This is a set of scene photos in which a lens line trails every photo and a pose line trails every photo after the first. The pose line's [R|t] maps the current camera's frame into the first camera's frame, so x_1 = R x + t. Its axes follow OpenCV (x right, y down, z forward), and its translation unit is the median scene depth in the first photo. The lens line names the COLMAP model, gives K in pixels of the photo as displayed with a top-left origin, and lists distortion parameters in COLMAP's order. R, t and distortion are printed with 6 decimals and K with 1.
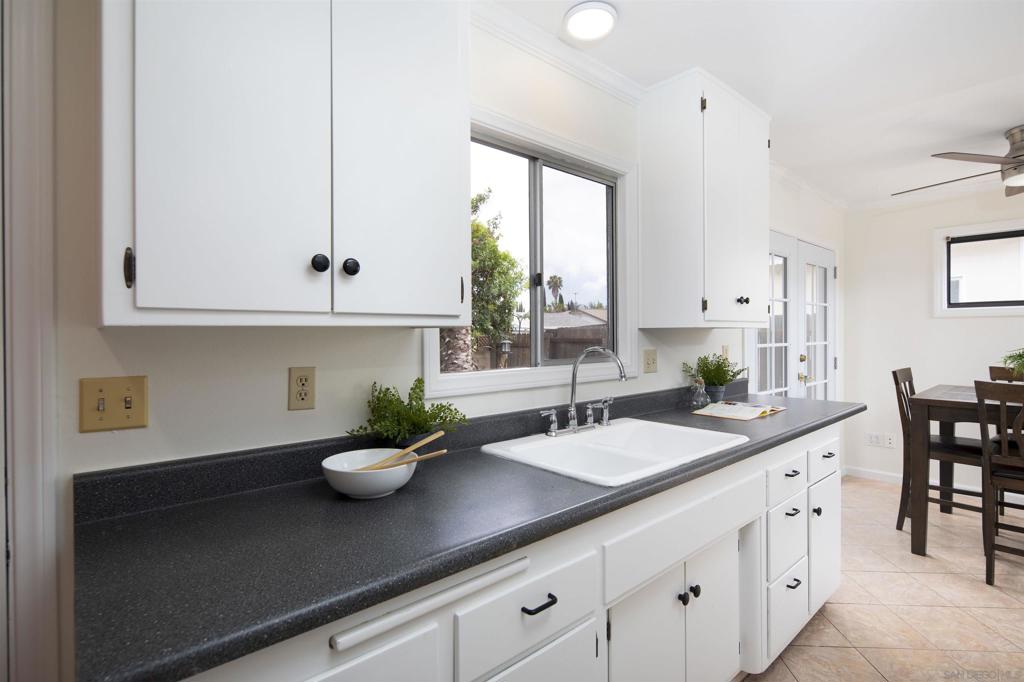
lens RADIAL K [[494.2, 0, 510.2], [0, 494.2, 332.3], [0, 0, 1]] dist [-0.000592, -0.000647]
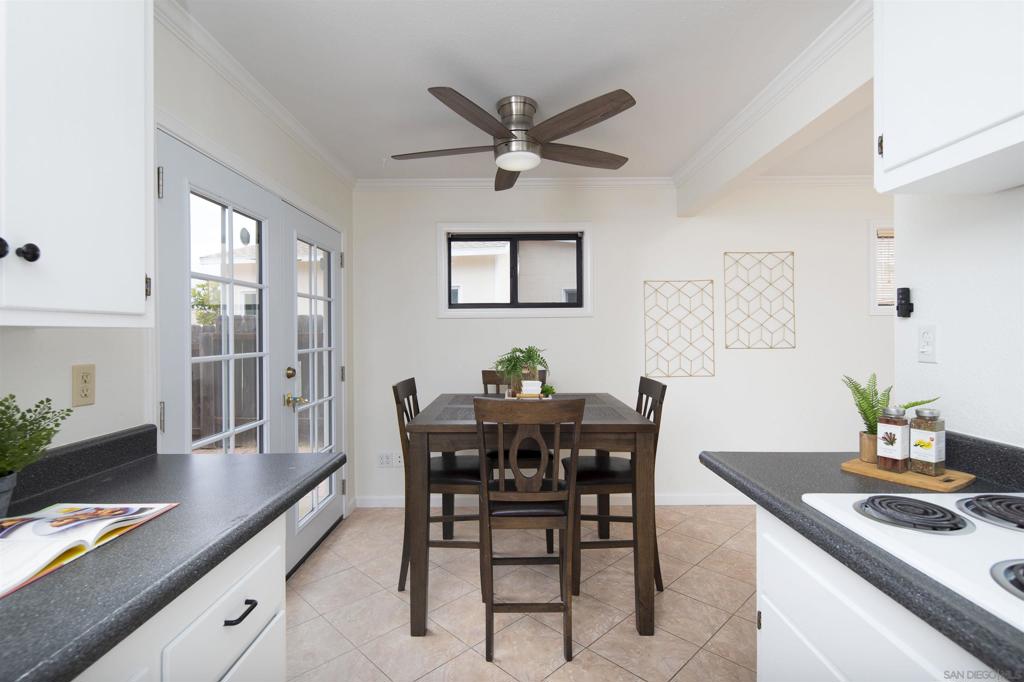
lens RADIAL K [[494.2, 0, 510.2], [0, 494.2, 332.3], [0, 0, 1]] dist [-0.000592, -0.000647]
pose [[0.664013, 0.001595, 0.747720, 0.305488], [0.004752, 0.999969, -0.006354, 0.001577], [-0.747706, 0.007773, 0.663984, 0.338538]]
